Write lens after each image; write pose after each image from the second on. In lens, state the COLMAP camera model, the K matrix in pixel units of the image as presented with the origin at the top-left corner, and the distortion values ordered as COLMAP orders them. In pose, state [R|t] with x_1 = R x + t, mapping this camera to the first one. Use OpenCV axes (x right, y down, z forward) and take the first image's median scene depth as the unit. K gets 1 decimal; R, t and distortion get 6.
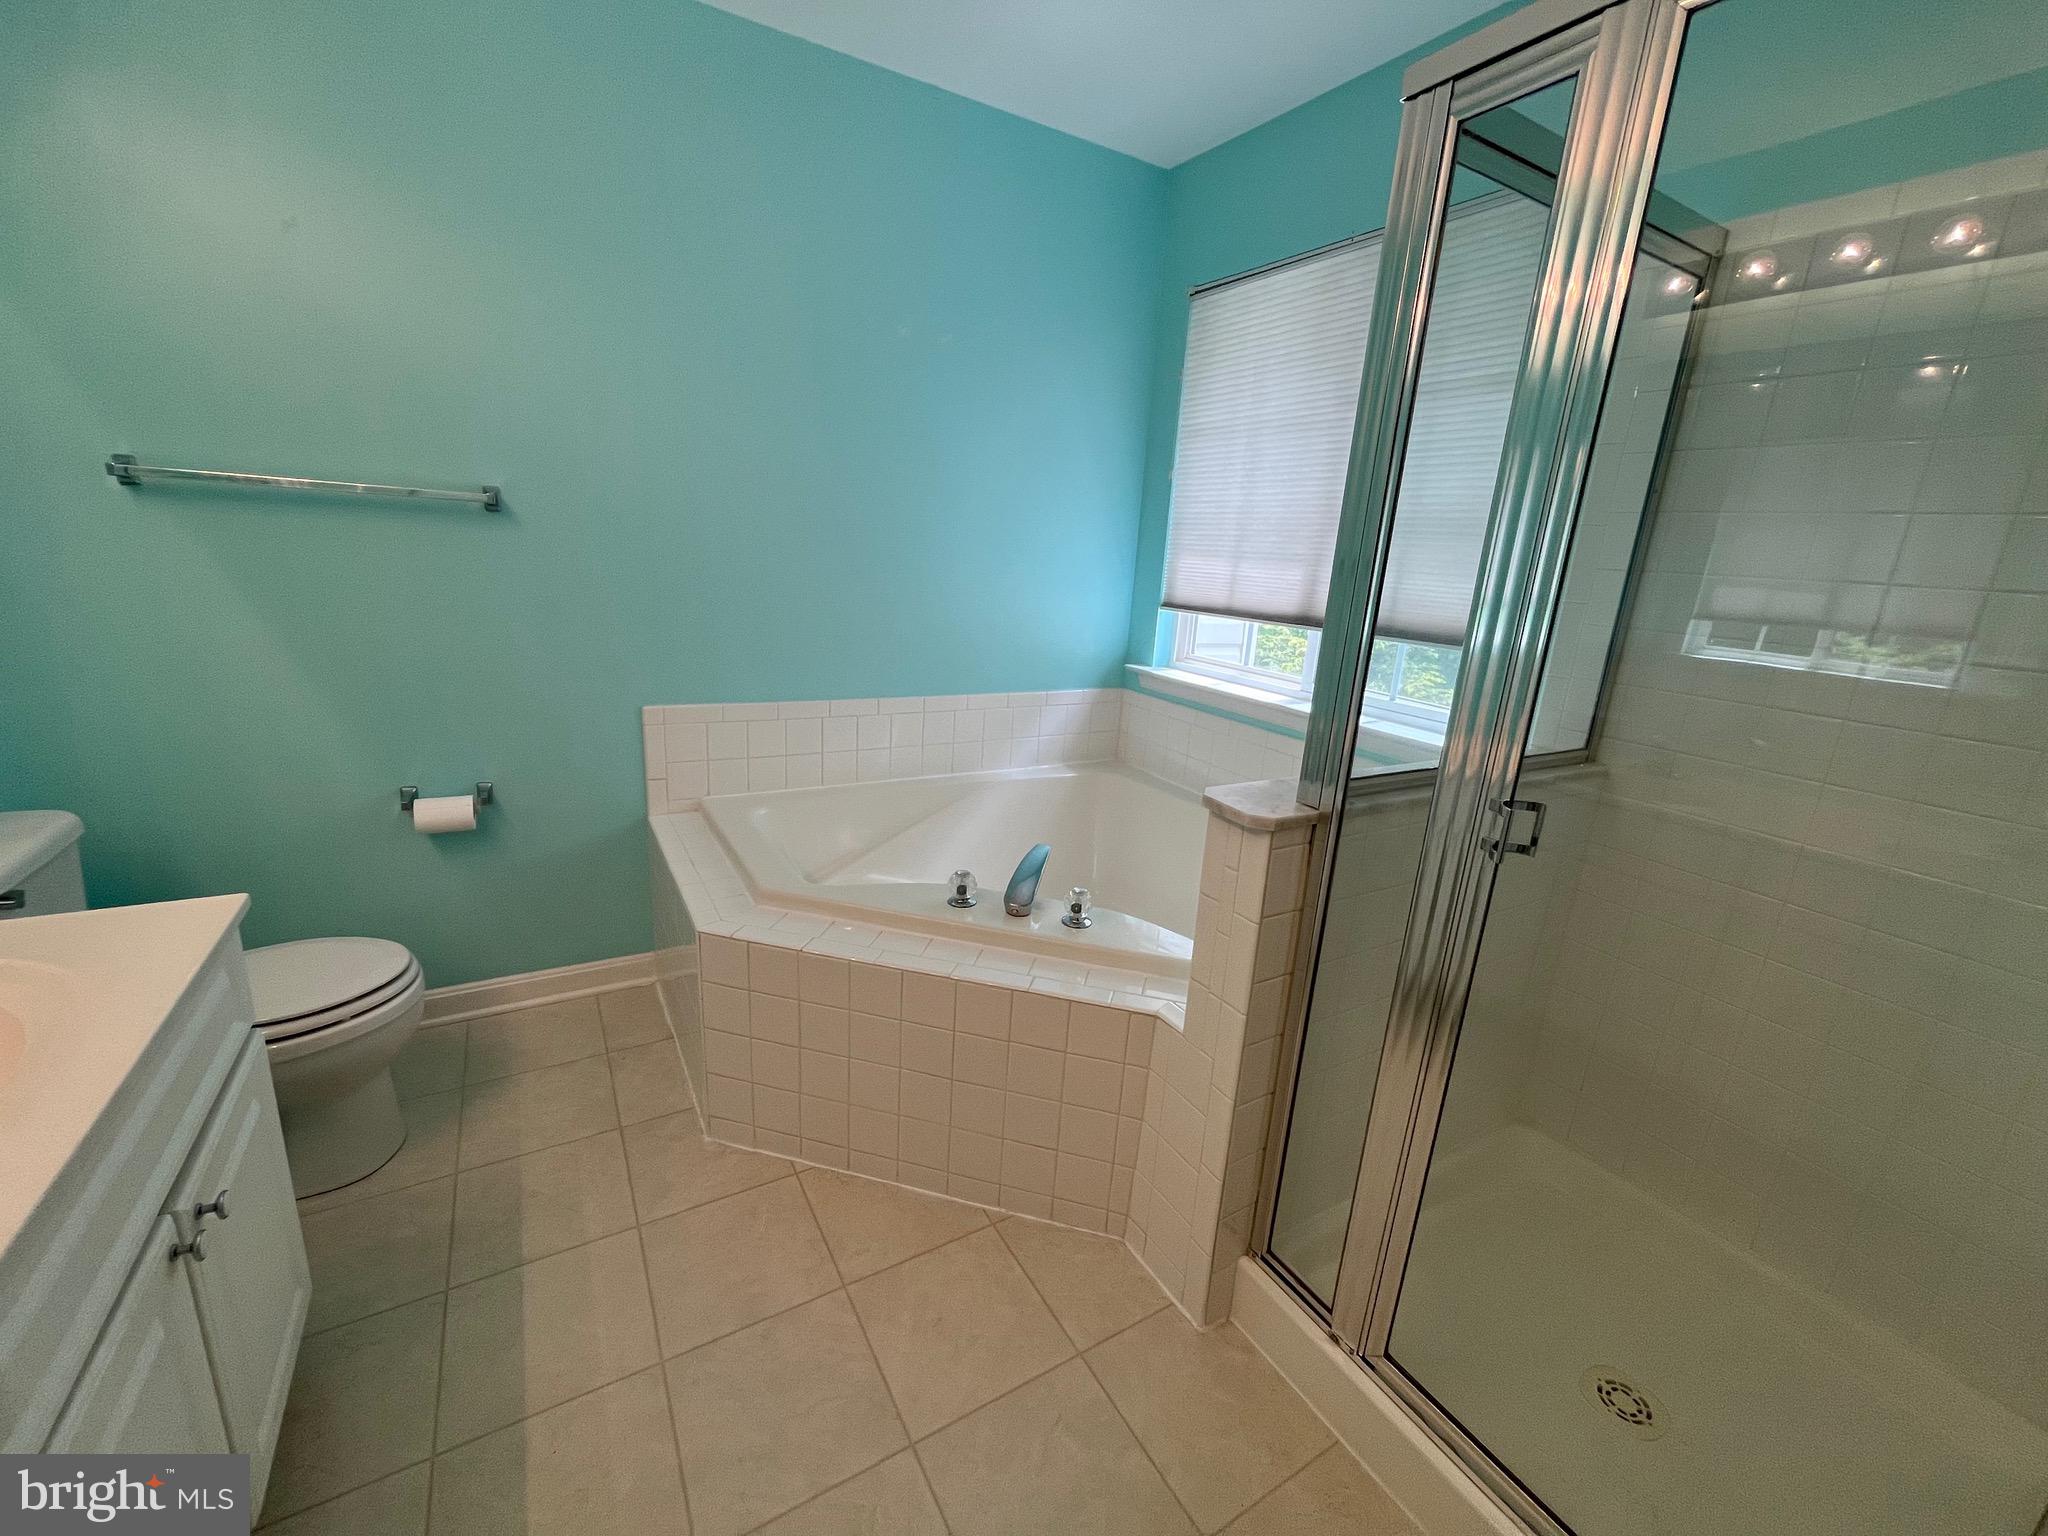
lens RADIAL K [[822.7, 0, 1027.3], [0, 822.7, 768.9], [0, 0, 1]] dist [-0.004423, -0.000344]
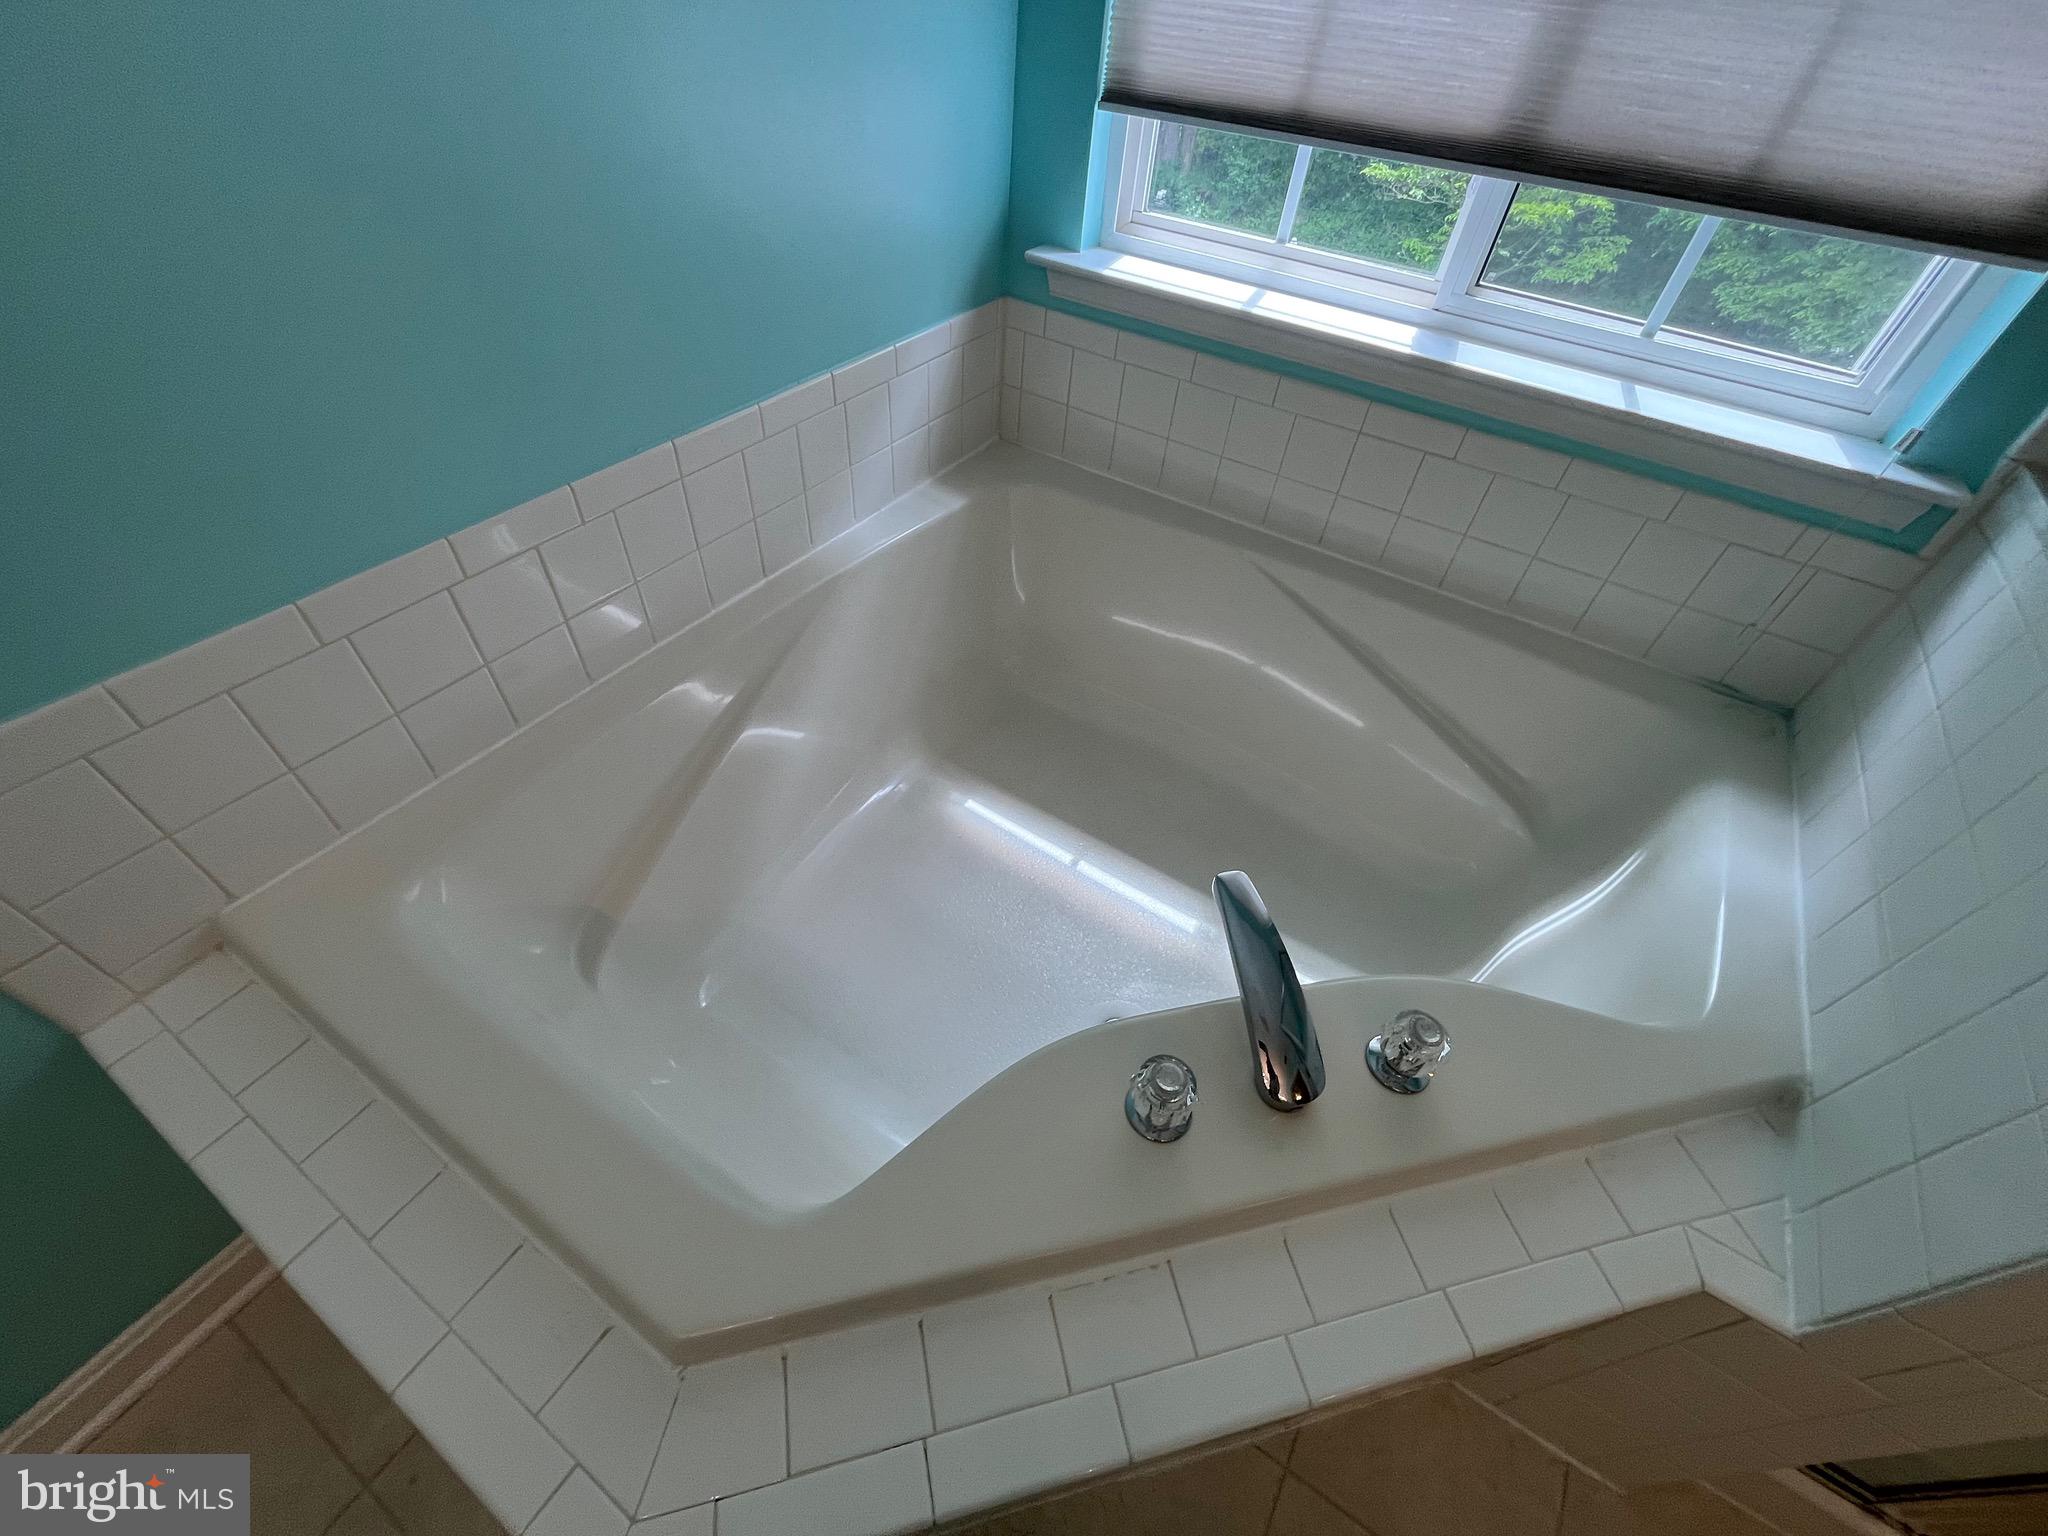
lens RADIAL K [[822.7, 0, 1014.0], [0, 822.7, 763.6], [0, 0, 1]] dist [-0.004423, -0.000344]
pose [[0.898074, -0.317406, 0.304493, -0.218277], [0.106800, 0.828921, 0.549076, -0.235243], [-0.426680, -0.460591, 0.778331, 0.785731]]
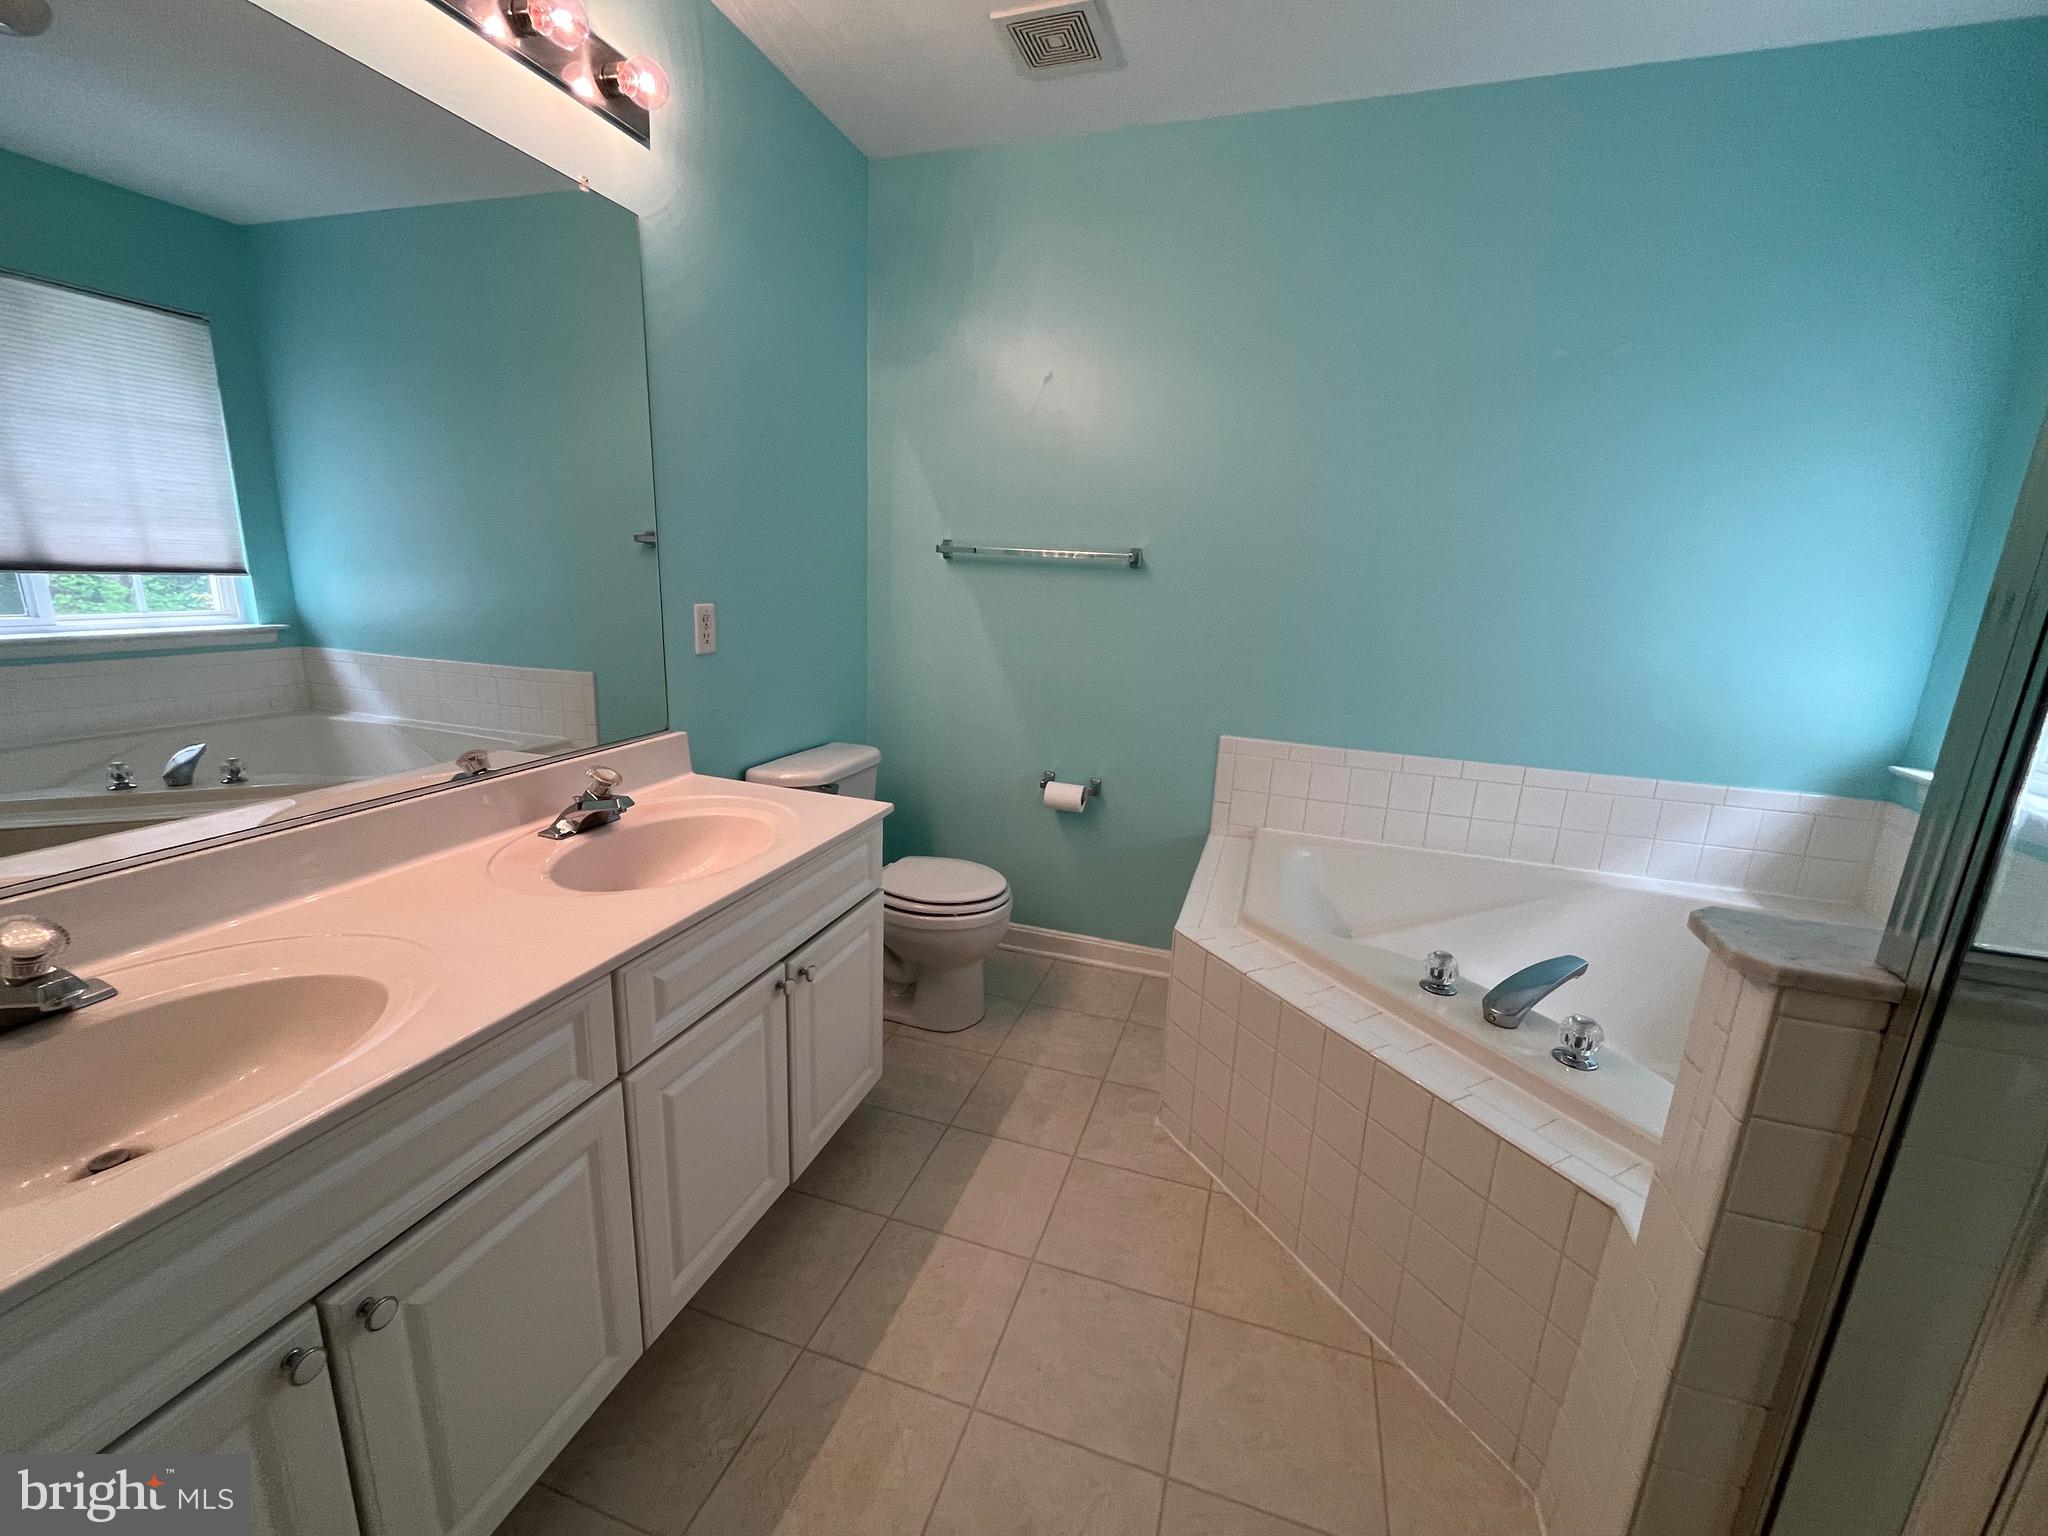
lens RADIAL K [[822.7, 0, 1024.5], [0, 822.7, 767.7], [0, 0, 1]] dist [-0.004423, -0.000344]
pose [[0.660019, 0.140337, -0.738025, 0.239204], [-0.197820, 0.980192, 0.009474, 0.012001], [0.724736, 0.139743, 0.674707, 0.067034]]
